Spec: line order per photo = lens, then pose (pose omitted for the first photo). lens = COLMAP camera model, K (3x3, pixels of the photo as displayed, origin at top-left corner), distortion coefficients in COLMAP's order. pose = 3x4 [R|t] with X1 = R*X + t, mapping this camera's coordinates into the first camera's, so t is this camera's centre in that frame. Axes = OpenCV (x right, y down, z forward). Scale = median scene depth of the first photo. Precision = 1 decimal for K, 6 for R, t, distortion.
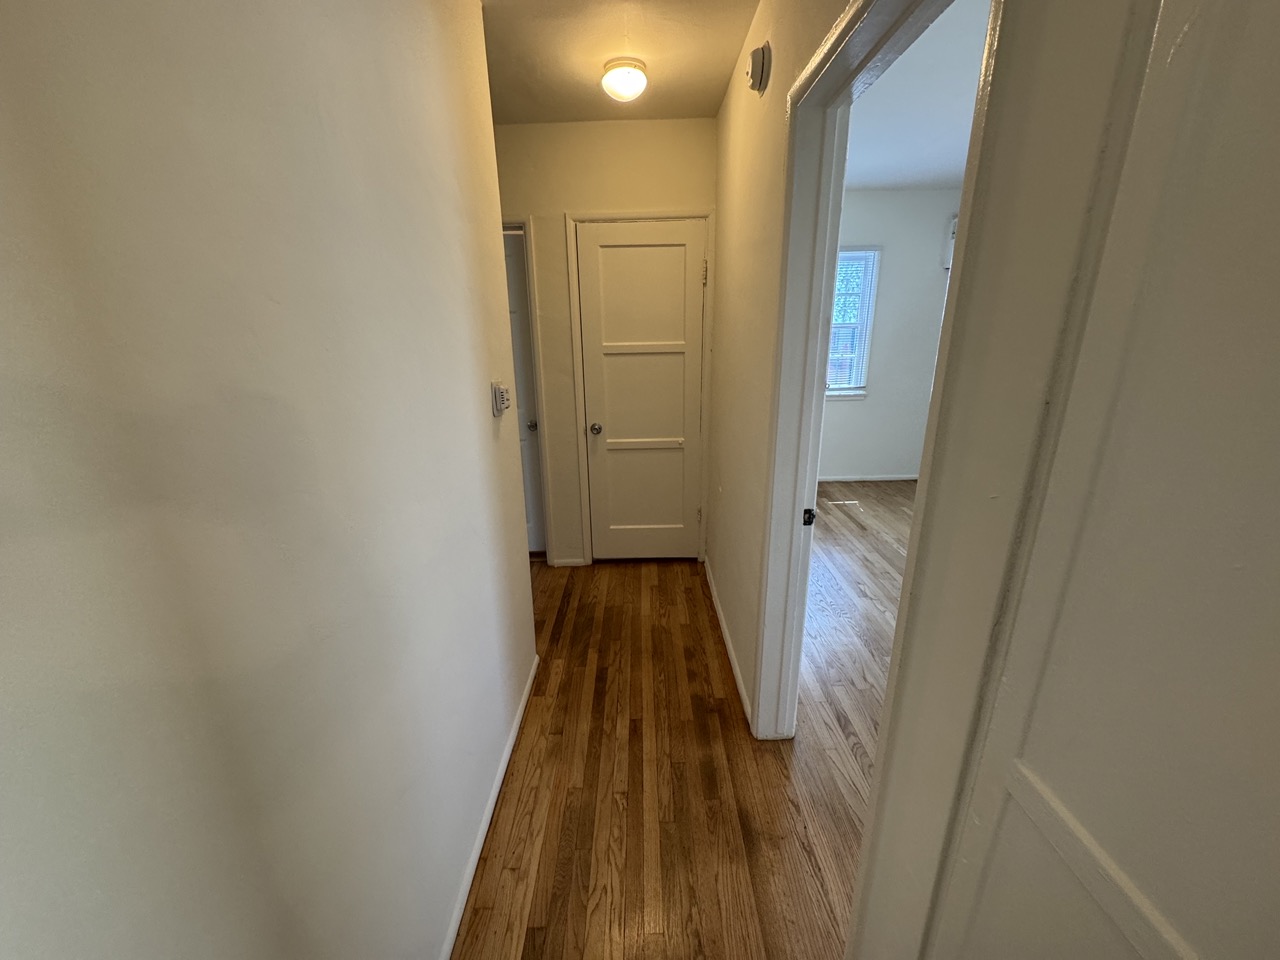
lens RADIAL K [[509.8, 0, 635.5], [0, 509.8, 481.6], [0, 0, 1]] dist [-0.005295, 0.001187]
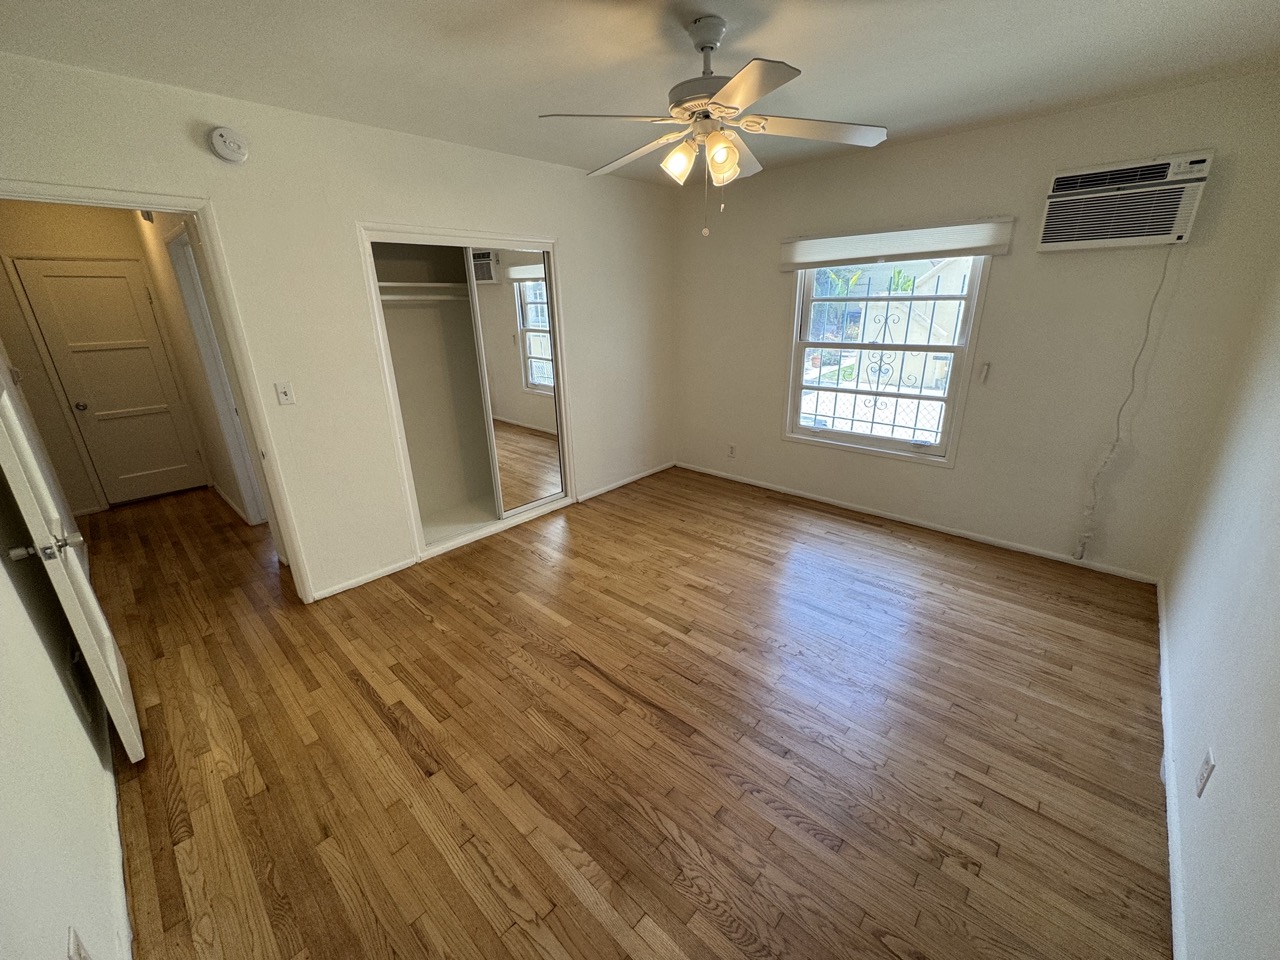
lens RADIAL K [[509.8, 0, 646.5], [0, 509.8, 485.9], [0, 0, 1]] dist [-0.005295, 0.001187]
pose [[0.672605, -0.241442, 0.699506, -0.069128], [0.224308, 0.967324, 0.118200, 0.328069], [-0.705187, 0.077402, 0.704784, -1.183614]]
